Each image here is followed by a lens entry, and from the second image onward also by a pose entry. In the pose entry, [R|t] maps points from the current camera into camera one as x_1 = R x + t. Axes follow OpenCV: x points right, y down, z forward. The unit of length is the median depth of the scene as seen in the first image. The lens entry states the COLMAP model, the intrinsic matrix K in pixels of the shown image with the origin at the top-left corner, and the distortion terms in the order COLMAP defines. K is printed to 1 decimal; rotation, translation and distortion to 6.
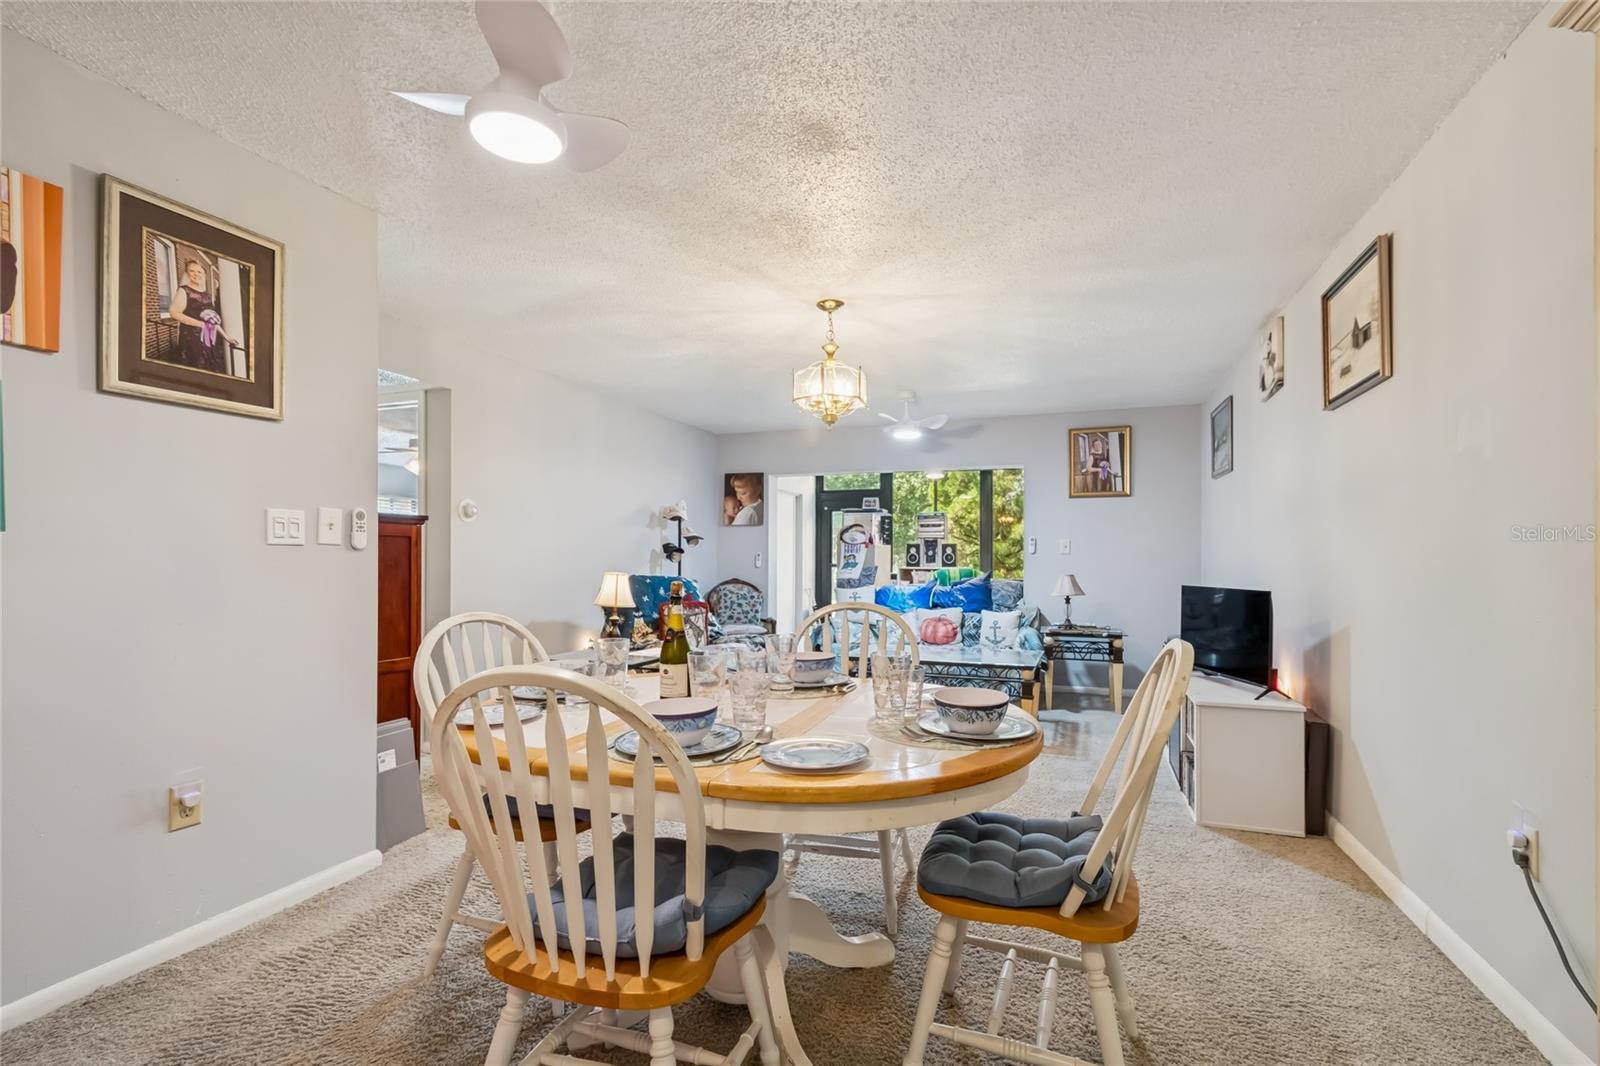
lens RADIAL K [[715.7, 0, 816.7], [0, 715.7, 561.4], [0, 0, 1]] dist [-0.000017, -0.000270]
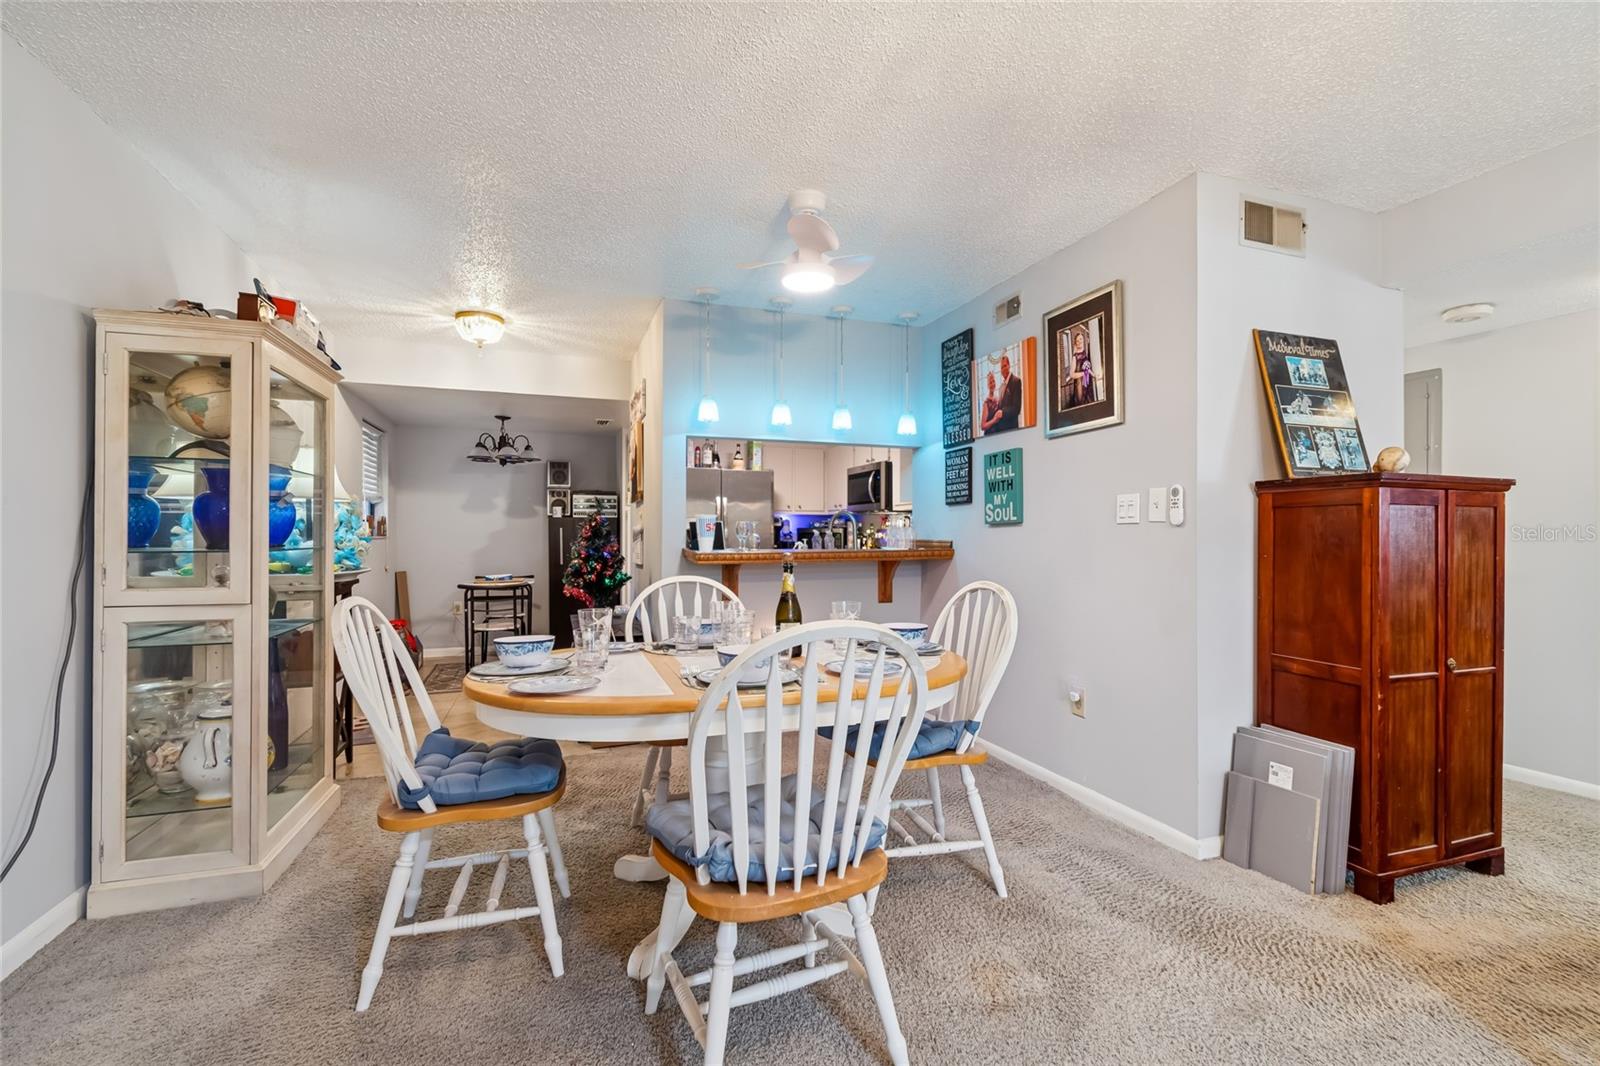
lens RADIAL K [[717.3, 0, 813.6], [0, 717.3, 540.4], [0, 0, 1]] dist [0.000876, -0.000136]
pose [[-0.773227, 0.001691, -0.634127, 0.165559], [-0.002292, 0.999982, 0.005462, -0.000213], [0.634125, 0.005677, -0.773210, 0.608425]]
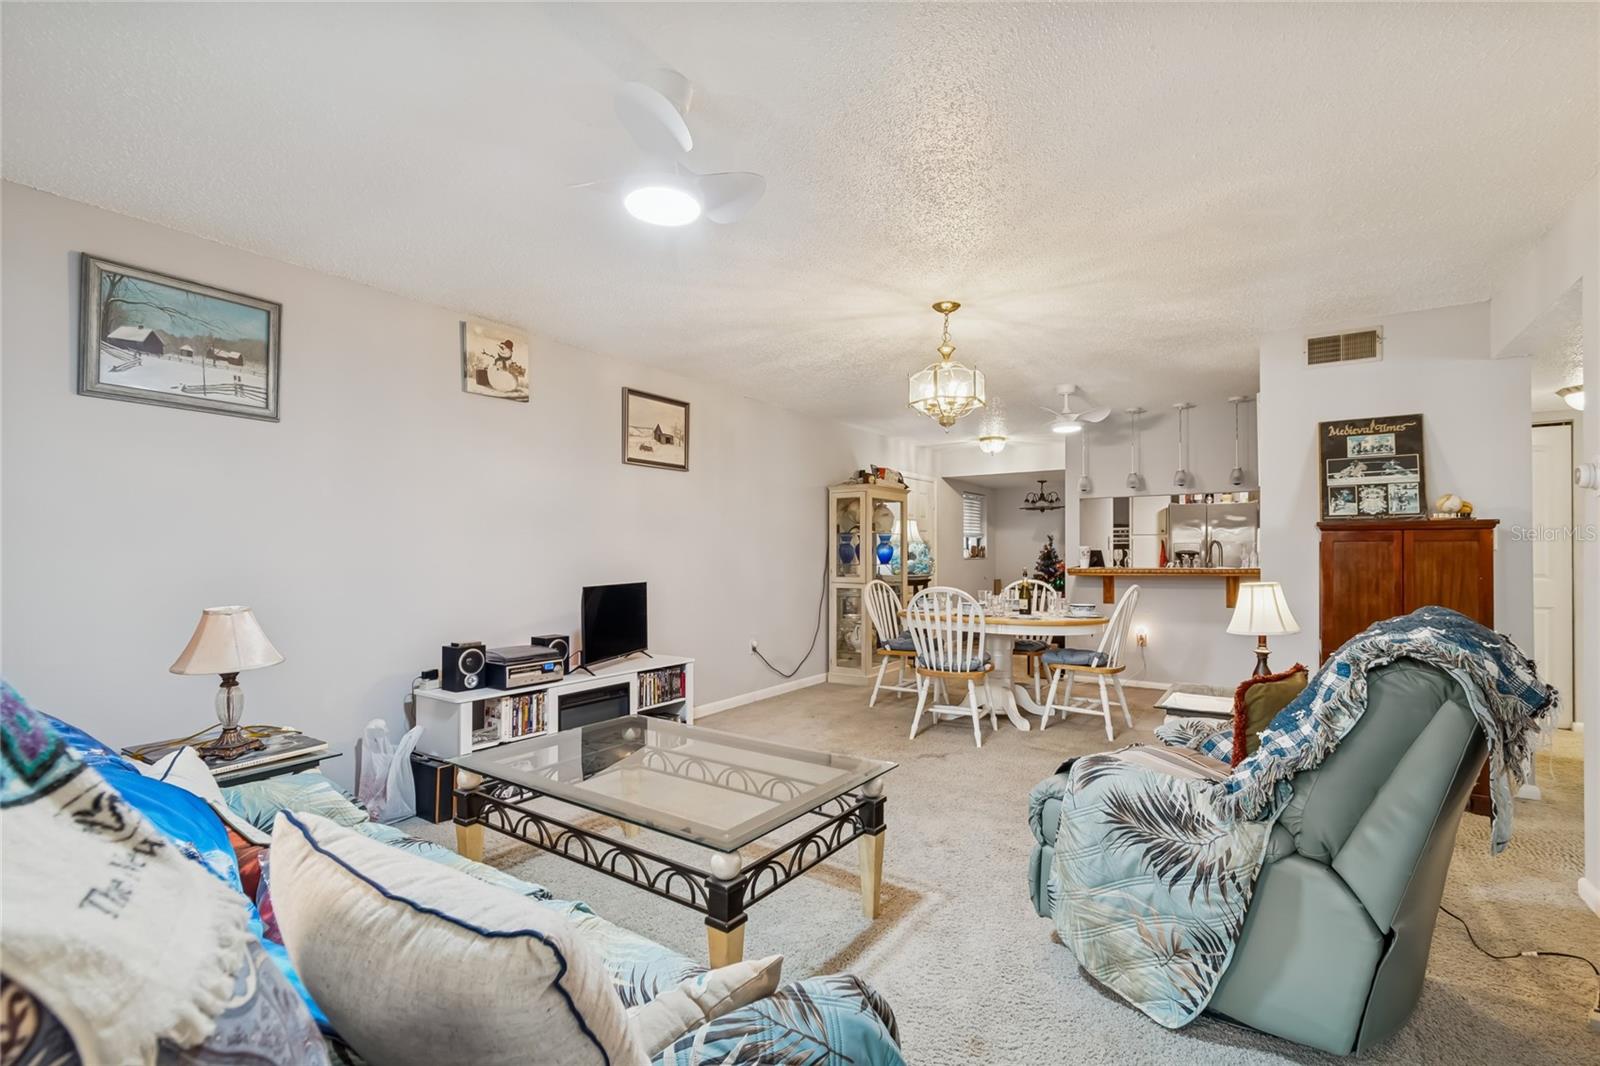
lens RADIAL K [[717.3, 0, 813.6], [0, 717.3, 540.4], [0, 0, 1]] dist [0.000876, -0.000136]
pose [[-0.969367, 0.005049, 0.245566, -0.027300], [0.000378, 0.999818, -0.019064, -0.007348], [-0.245617, -0.018387, -0.969192, 1.167039]]
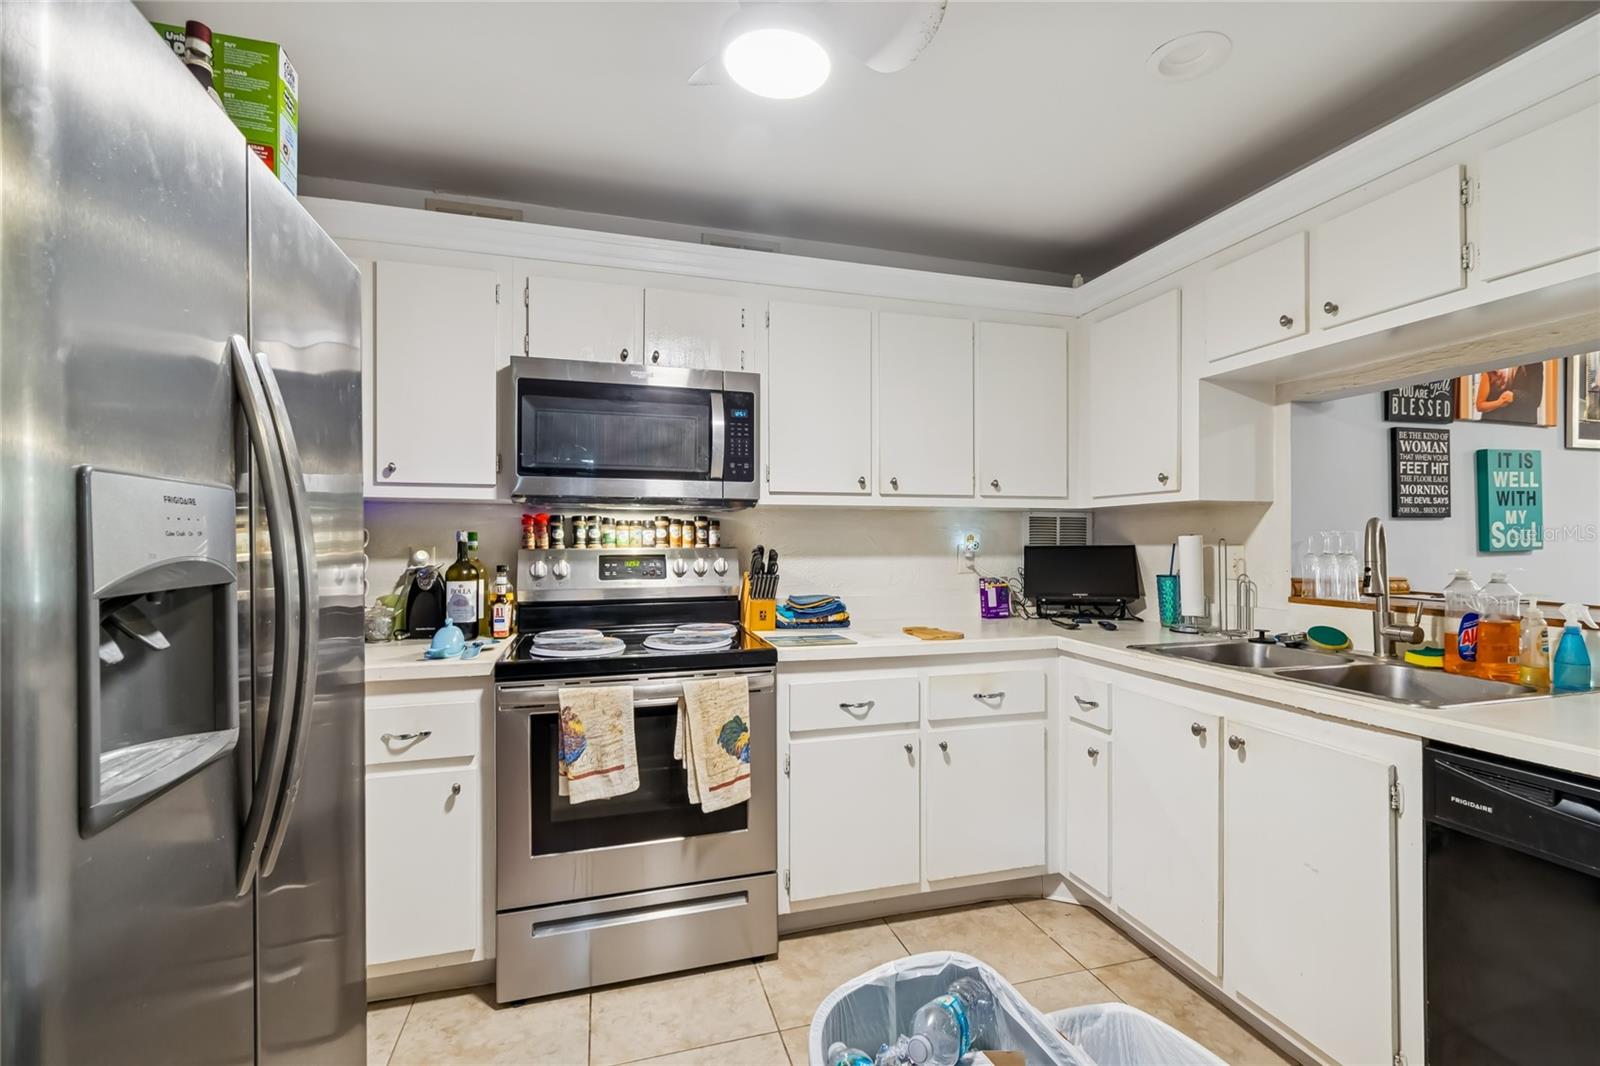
lens RADIAL K [[694.6, 0, 800.0], [0, 694.6, 533.0], [0, 0, 1]] dist [0.009616, -0.000034]
pose [[0.589345, -0.007428, -0.807848, -0.237139], [0.000031, 0.999958, -0.009172, -0.017634], [0.807882, 0.005381, 0.589320, -0.319642]]
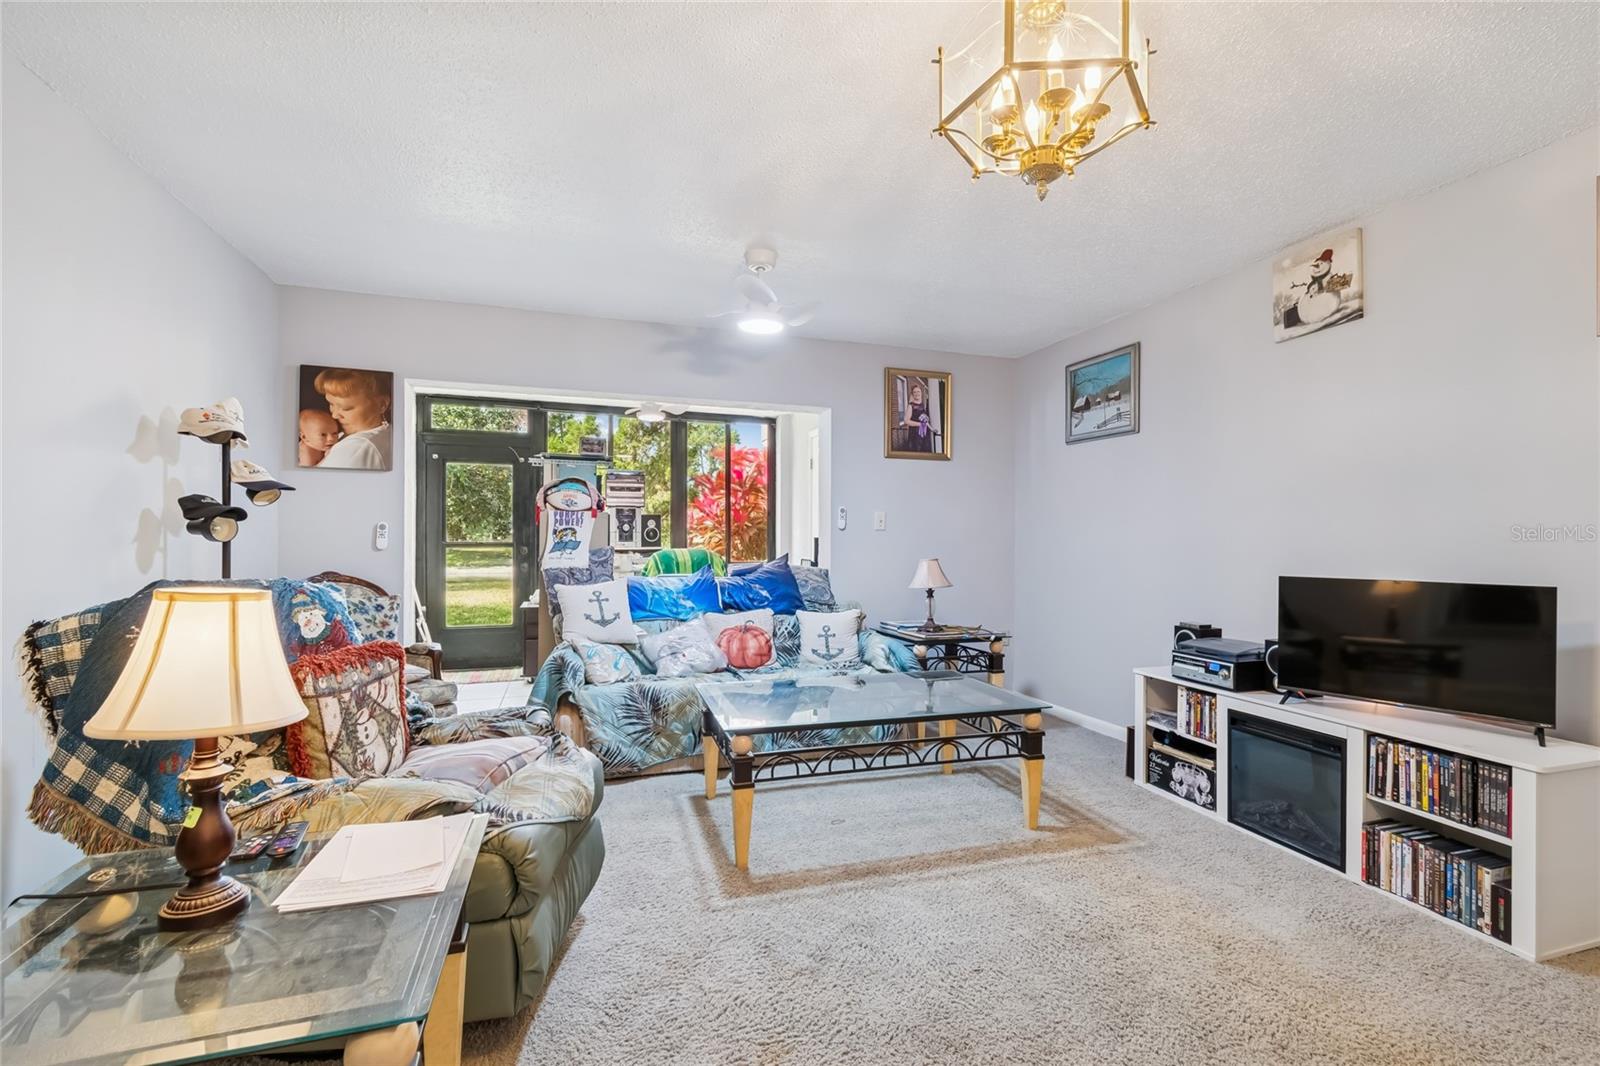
lens RADIAL K [[710.5, 0, 812.3], [0, 710.5, 542.8], [0, 0, 1]] dist [0.002034, -0.000033]
pose [[0.789492, -0.000852, 0.613760, -0.178198], [-0.003243, 0.999979, 0.005559, -0.001197], [-0.613753, -0.006379, 0.789473, 0.450439]]
